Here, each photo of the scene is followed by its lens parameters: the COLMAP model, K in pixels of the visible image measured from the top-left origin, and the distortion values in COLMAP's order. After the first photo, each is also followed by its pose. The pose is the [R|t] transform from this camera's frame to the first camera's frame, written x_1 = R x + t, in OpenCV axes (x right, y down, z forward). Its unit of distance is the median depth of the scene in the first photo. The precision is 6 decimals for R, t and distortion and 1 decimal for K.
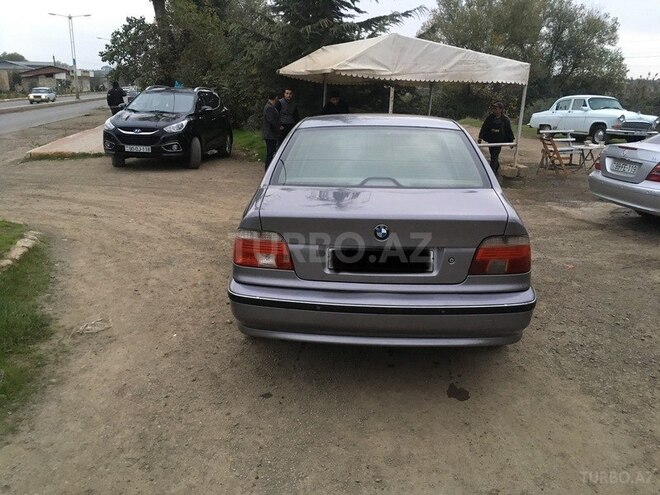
lens RADIAL K [[561.0, 0, 330.2], [0, 561.0, 247.3], [0, 0, 1]] dist [0.005707, -0.002415]
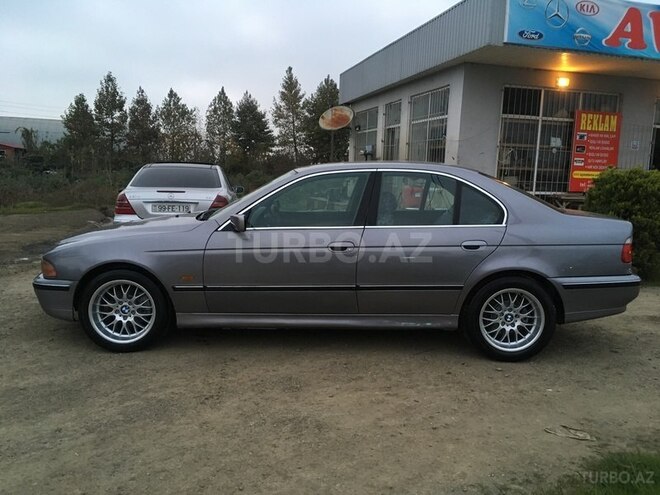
lens RADIAL K [[561.0, 0, 327.6], [0, 561.0, 248.6], [0, 0, 1]] dist [0.005707, -0.002415]
pose [[-0.040166, -0.155064, 0.987087, -0.955111], [0.238883, 0.957747, 0.160176, -0.258551], [-0.970217, 0.242232, -0.001426, 1.071354]]
